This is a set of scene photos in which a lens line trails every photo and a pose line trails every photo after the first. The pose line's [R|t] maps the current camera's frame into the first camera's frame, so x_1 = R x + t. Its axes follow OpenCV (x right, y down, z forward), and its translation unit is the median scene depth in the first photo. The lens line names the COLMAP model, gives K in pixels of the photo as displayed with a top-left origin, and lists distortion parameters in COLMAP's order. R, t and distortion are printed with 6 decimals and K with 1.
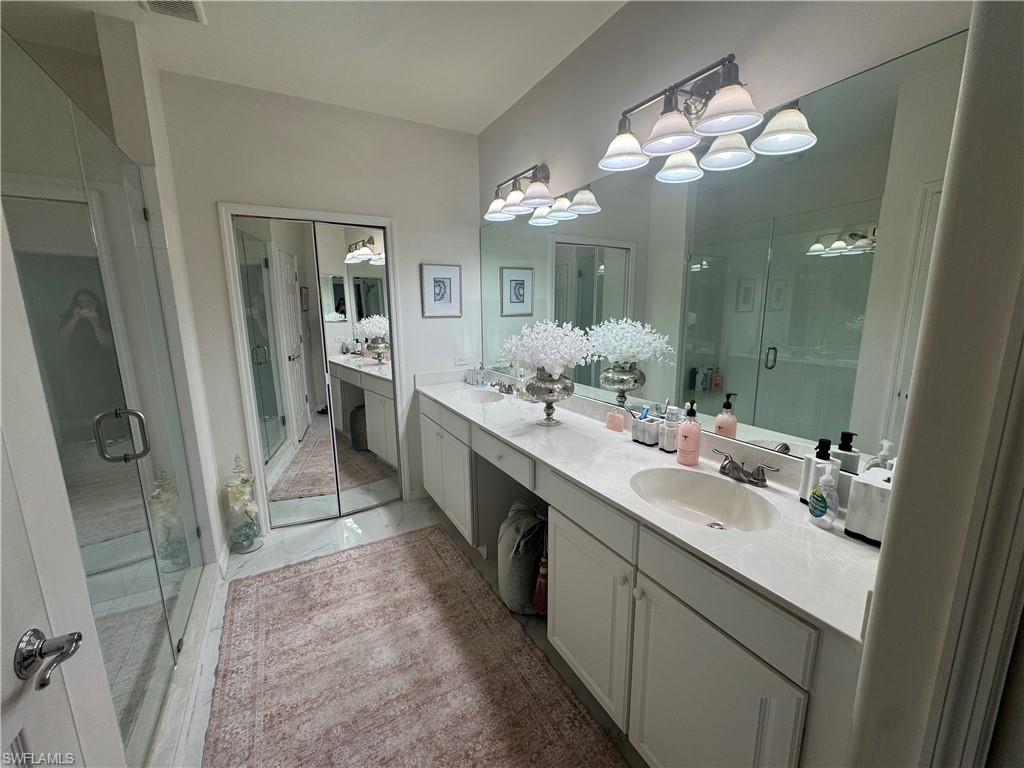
lens RADIAL K [[406.5, 0, 513.3], [0, 406.5, 382.4], [0, 0, 1]] dist [-0.001464, -0.000279]
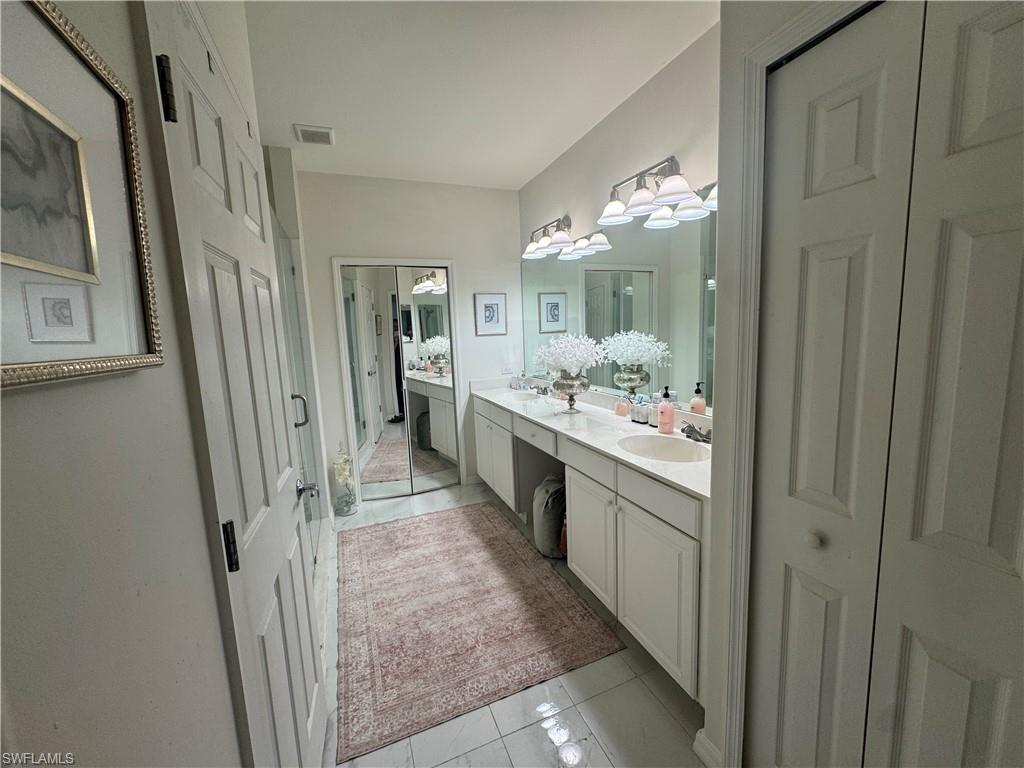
lens RADIAL K [[406.5, 0, 513.3], [0, 406.5, 382.4], [0, 0, 1]] dist [-0.001464, -0.000279]
pose [[0.991800, -0.015313, -0.126882, 0.064636], [0.009053, 0.998720, -0.049769, 0.063822], [0.127482, 0.048212, 0.990668, -0.297818]]
